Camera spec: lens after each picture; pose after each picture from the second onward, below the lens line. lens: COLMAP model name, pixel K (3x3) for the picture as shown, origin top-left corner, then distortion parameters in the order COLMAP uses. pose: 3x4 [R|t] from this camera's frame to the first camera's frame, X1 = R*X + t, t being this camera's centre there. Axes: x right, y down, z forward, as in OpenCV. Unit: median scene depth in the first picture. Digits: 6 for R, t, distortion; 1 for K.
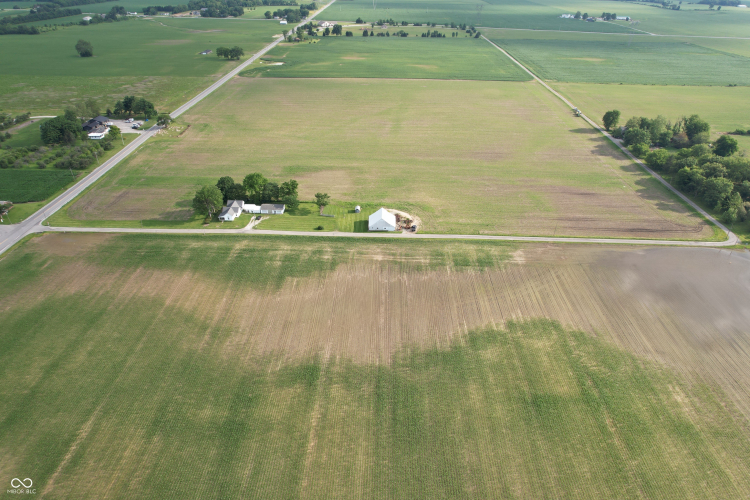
lens RADIAL K [[478.7, 0, 374.5], [0, 478.7, 254.8], [0, 0, 1]] dist [-0.075931, 0.068461]
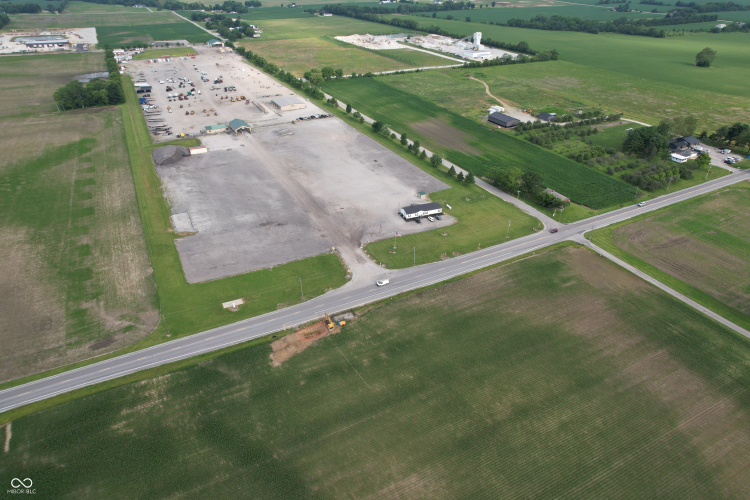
lens RADIAL K [[478.7, 0, 374.5], [0, 478.7, 254.8], [0, 0, 1]] dist [-0.075931, 0.068461]
pose [[0.480187, 0.454098, -0.750477, -0.159141], [-0.461938, 0.858230, 0.223729, -0.041615], [0.745677, 0.239243, 0.621876, 0.101176]]
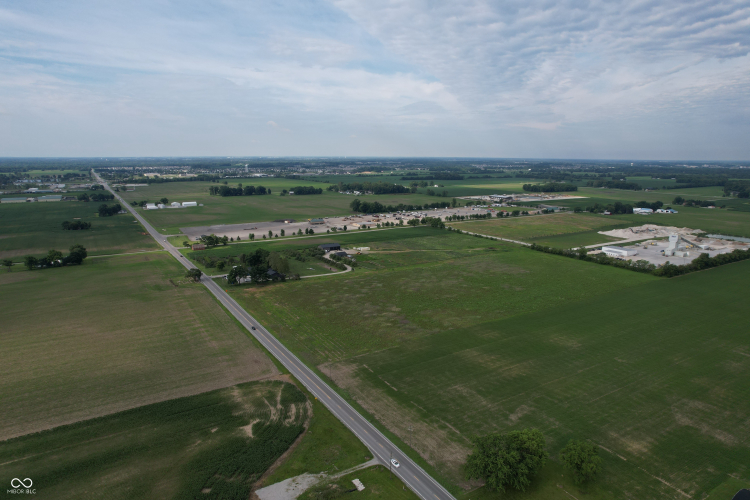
lens RADIAL K [[478.7, 0, 374.5], [0, 478.7, 254.8], [0, 0, 1]] dist [-0.075931, 0.068461]
pose [[-0.833593, 0.100292, -0.543198, -0.266737], [-0.303080, 0.739093, 0.601568, -1.396731], [0.461807, 0.666095, -0.585706, 2.298420]]
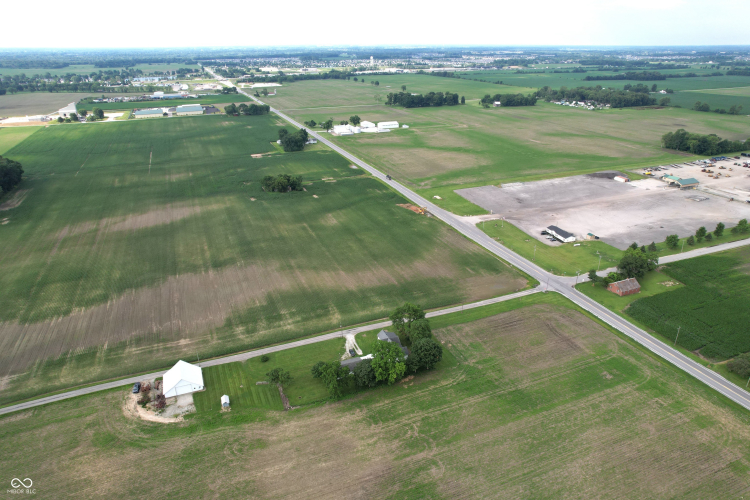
lens RADIAL K [[478.7, 0, 374.5], [0, 478.7, 254.8], [0, 0, 1]] dist [-0.075931, 0.068461]
pose [[-0.915405, 0.159788, -0.369461, -0.014116], [-0.217278, 0.576504, 0.787676, -0.670962], [0.338857, 0.801318, -0.493016, 1.083043]]
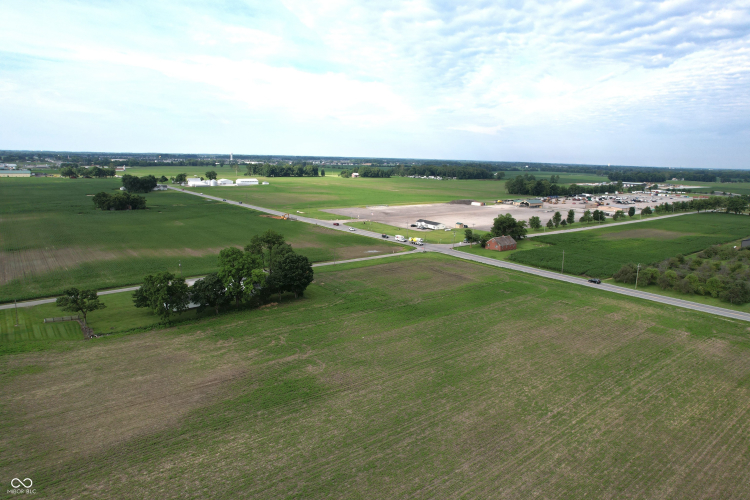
lens RADIAL K [[478.7, 0, 374.5], [0, 478.7, 254.8], [0, 0, 1]] dist [-0.075931, 0.068461]
pose [[-0.767834, 0.100170, -0.632769, -0.042435], [-0.366400, 0.741557, 0.562000, -0.442390], [0.525530, 0.663369, -0.532690, 1.192339]]
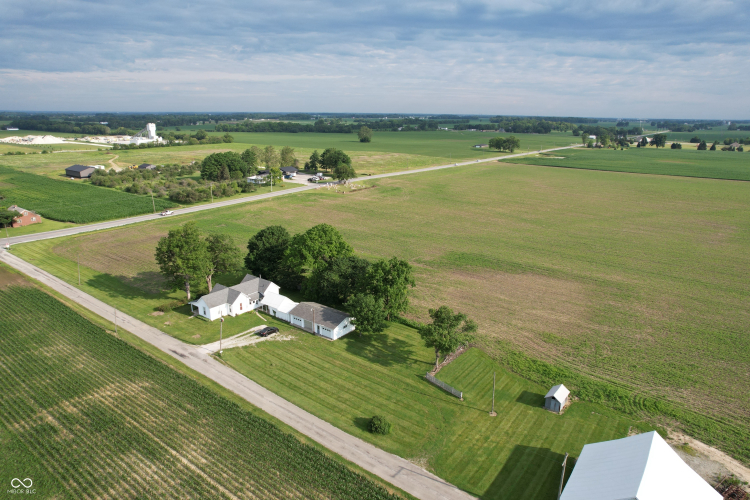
lens RADIAL K [[478.7, 0, 374.5], [0, 478.7, 254.8], [0, 0, 1]] dist [-0.075931, 0.068461]
pose [[0.810792, 0.167173, -0.560955, 0.015683], [-0.311270, 0.934749, -0.171333, -0.082085], [0.495710, 0.313524, 0.809923, 0.622344]]
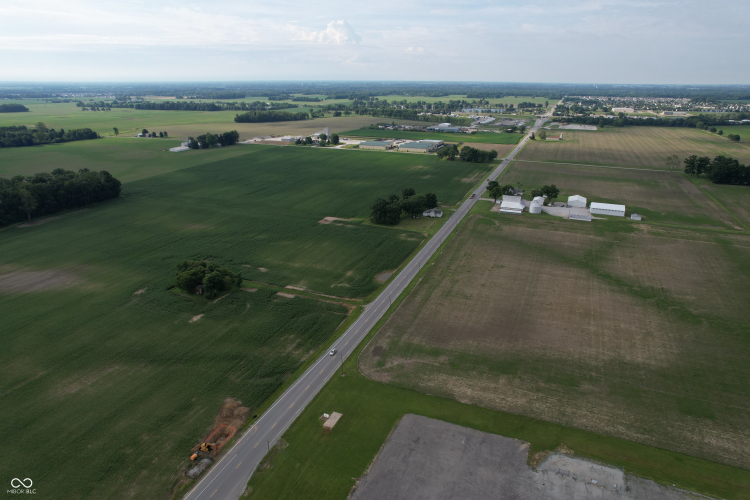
lens RADIAL K [[478.7, 0, 374.5], [0, 478.7, 254.8], [0, 0, 1]] dist [-0.075931, 0.068461]
pose [[-0.935385, -0.135838, 0.326501, -0.882024], [0.175984, 0.622028, 0.762962, -0.285583], [-0.306732, 0.771122, -0.557930, 0.507740]]
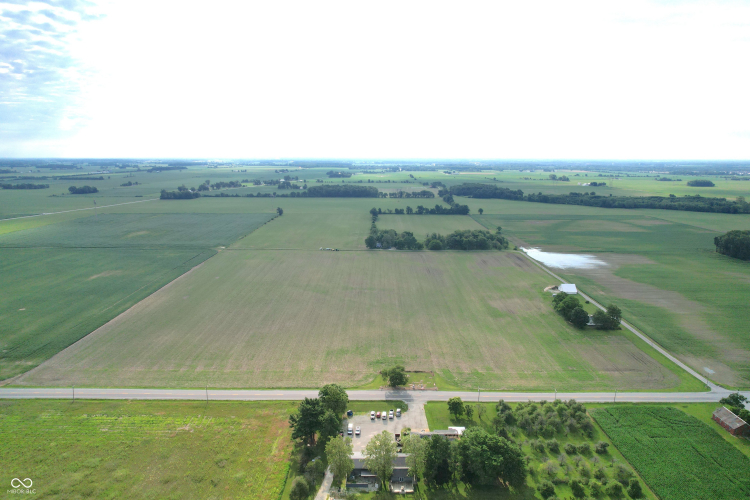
lens RADIAL K [[478.7, 0, 374.5], [0, 478.7, 254.8], [0, 0, 1]] dist [-0.075931, 0.068461]
pose [[-0.018015, -0.217433, 0.975909, -1.328942], [0.525361, 0.828406, 0.194267, -0.718500], [-0.850689, 0.516204, 0.099307, 1.129708]]
